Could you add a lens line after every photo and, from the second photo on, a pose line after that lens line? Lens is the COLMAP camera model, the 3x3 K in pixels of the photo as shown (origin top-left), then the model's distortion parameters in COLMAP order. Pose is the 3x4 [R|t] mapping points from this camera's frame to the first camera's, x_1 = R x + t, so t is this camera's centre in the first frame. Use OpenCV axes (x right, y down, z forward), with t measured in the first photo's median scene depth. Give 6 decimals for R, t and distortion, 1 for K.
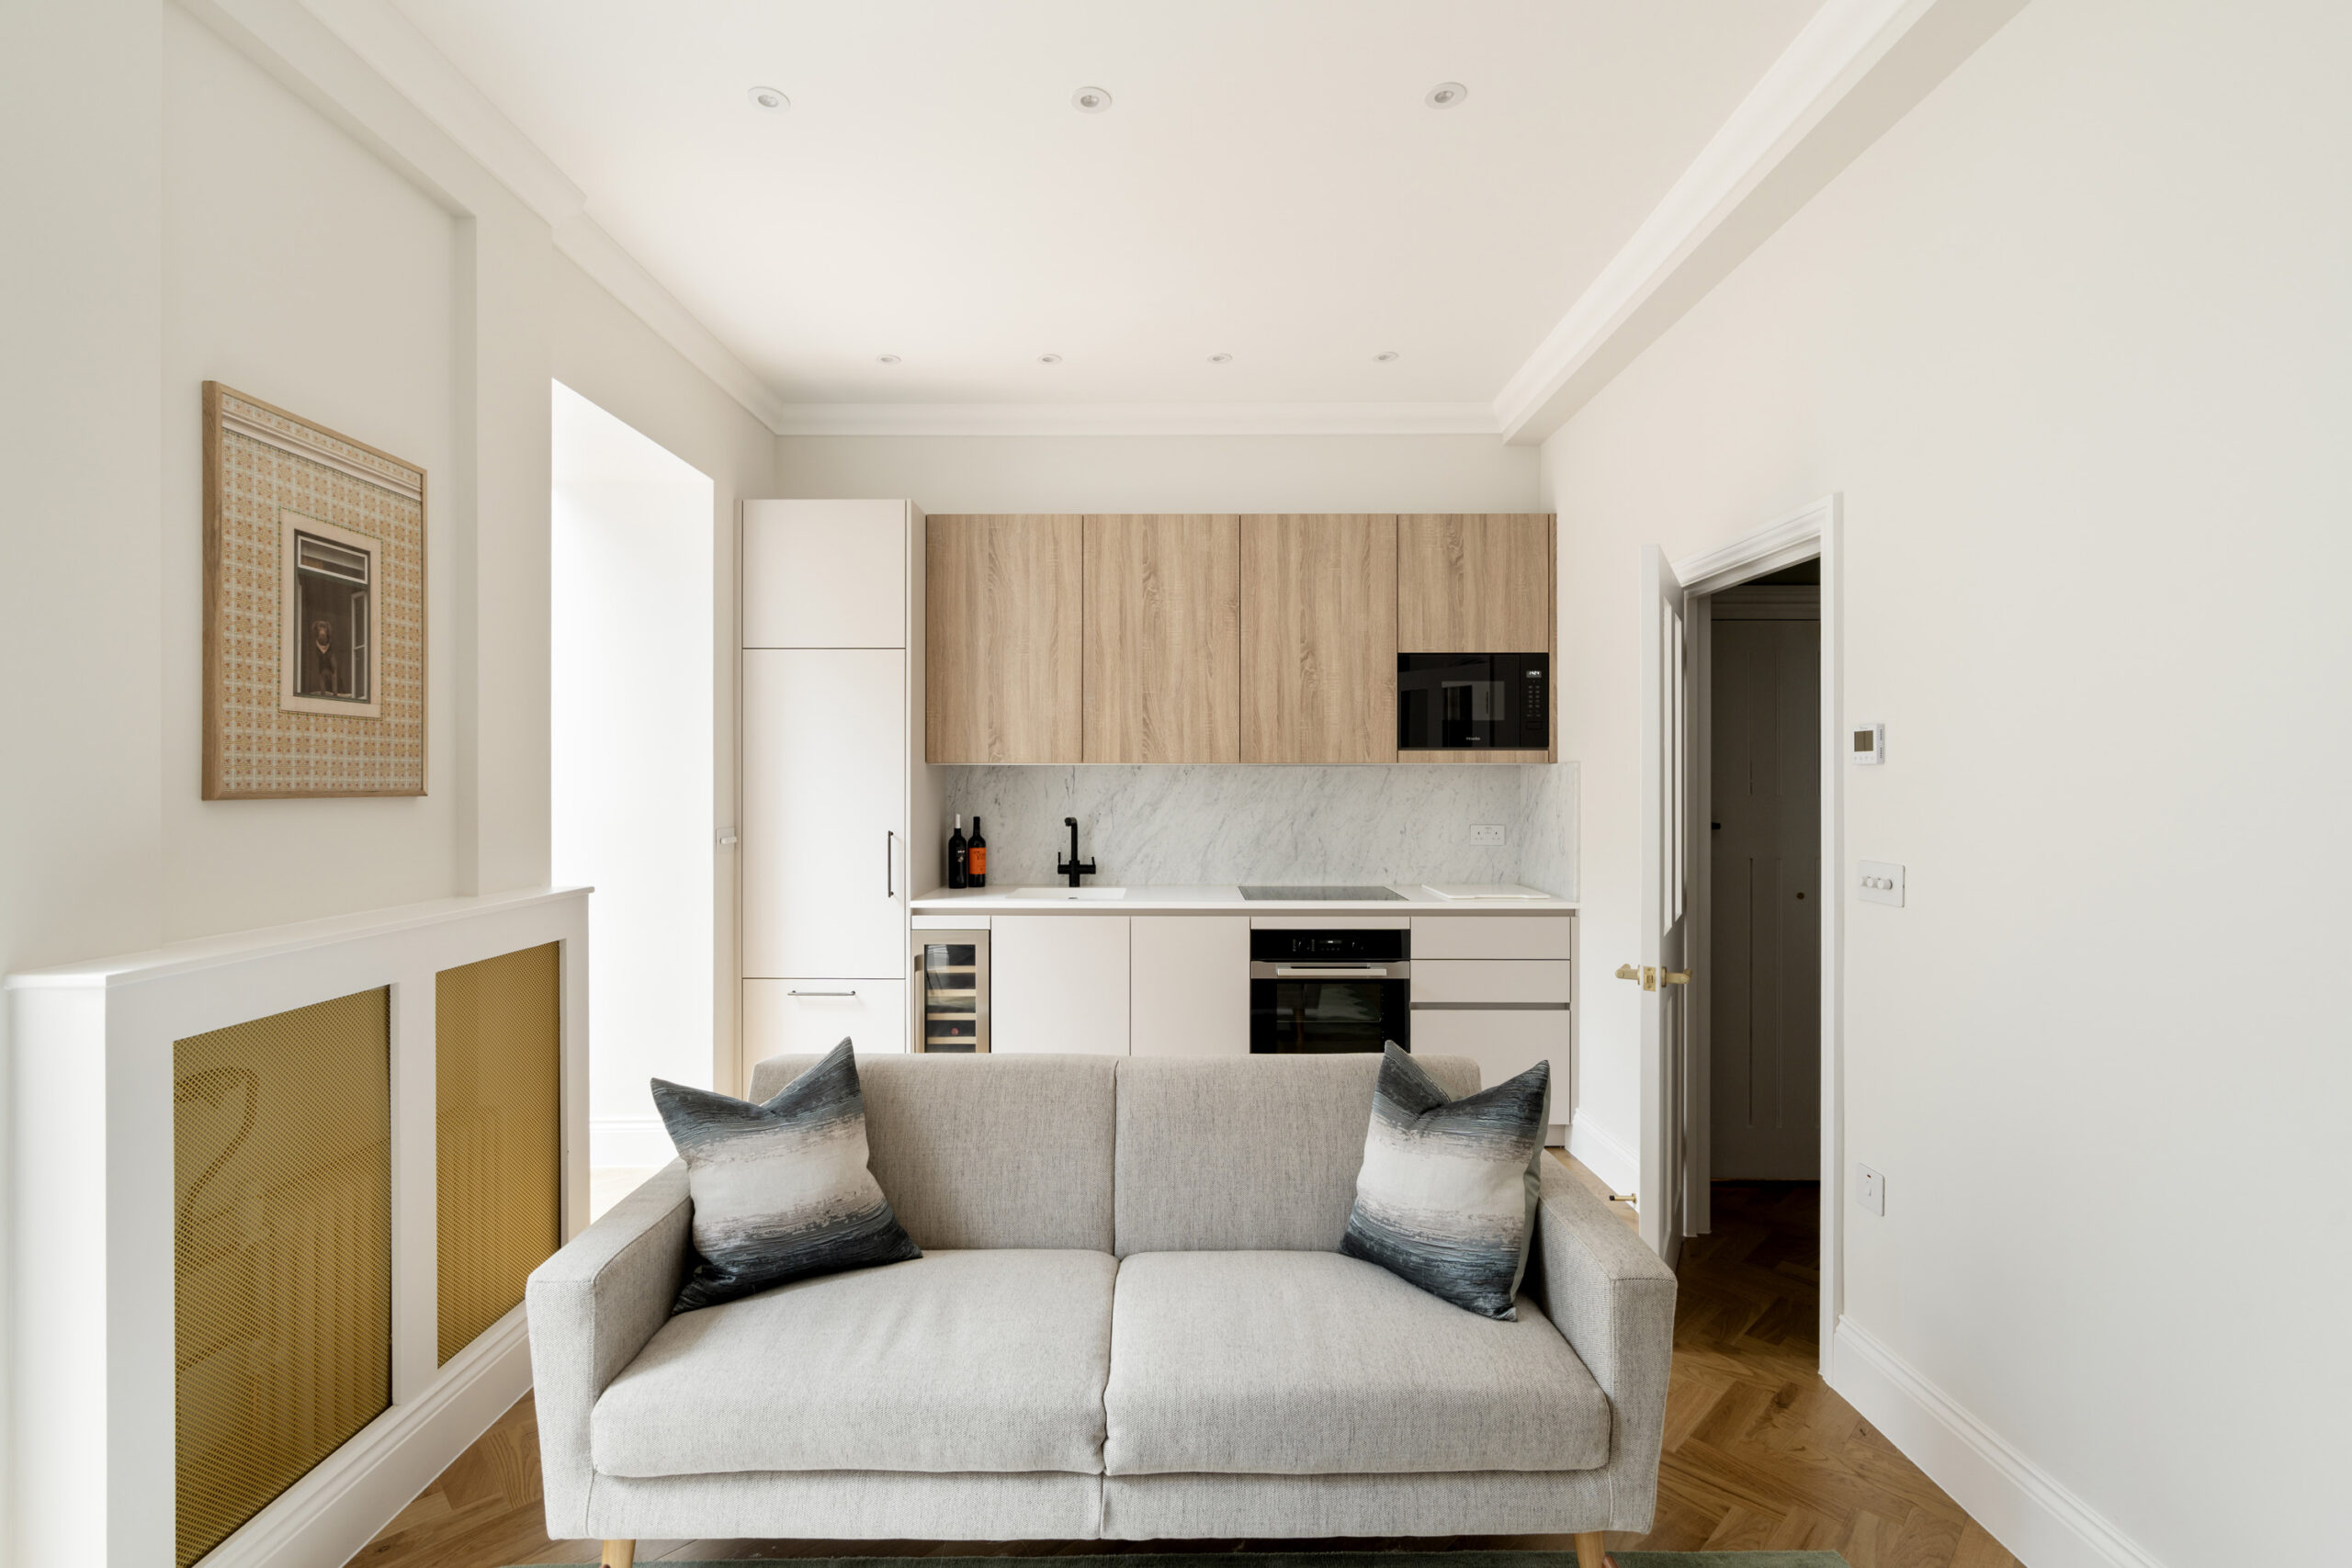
lens RADIAL K [[1059.0, 0, 1167.1], [0, 1059.0, 784.8], [0, 0, 1]] dist [-0.003694, 0.000198]
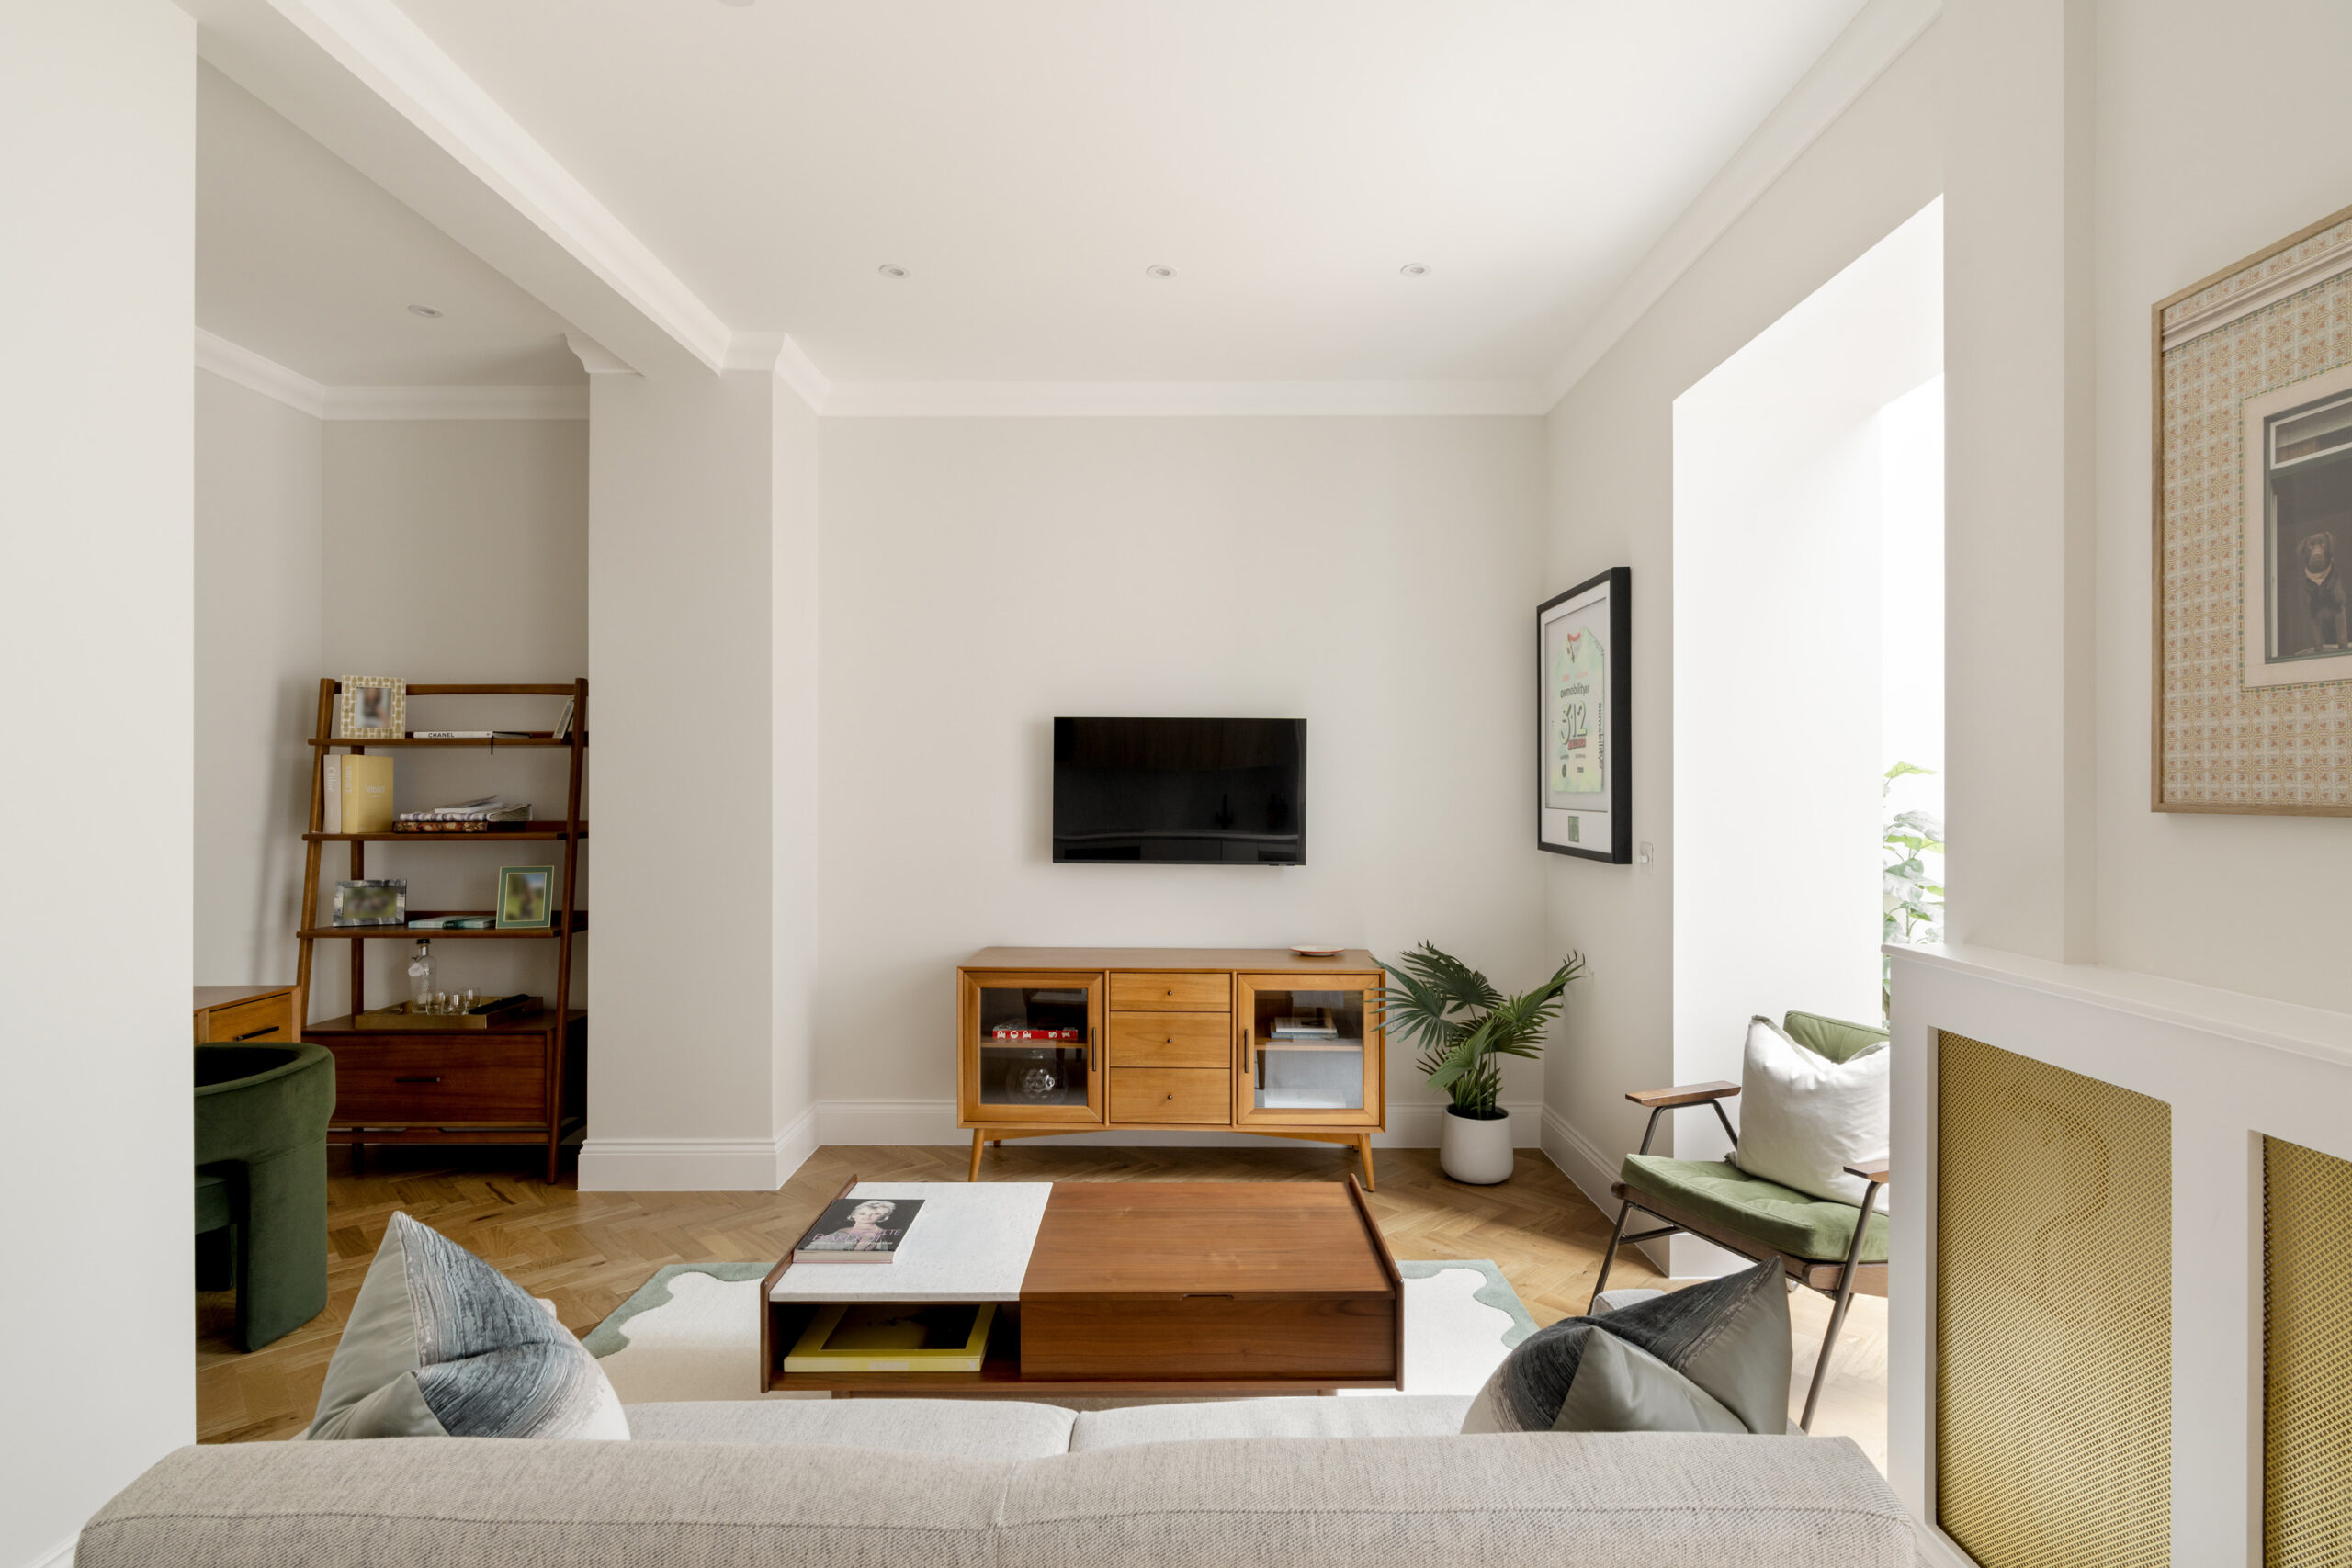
lens RADIAL K [[1114.4, 0, 1189.5], [0, 1114.4, 789.7], [0, 0, 1]] dist [-0.009257, 0.002413]
pose [[-0.999995, -0.000225, -0.003060, -0.128545], [-0.000245, 0.999979, 0.006506, -0.007438], [0.003059, 0.006507, -0.999974, 1.641997]]
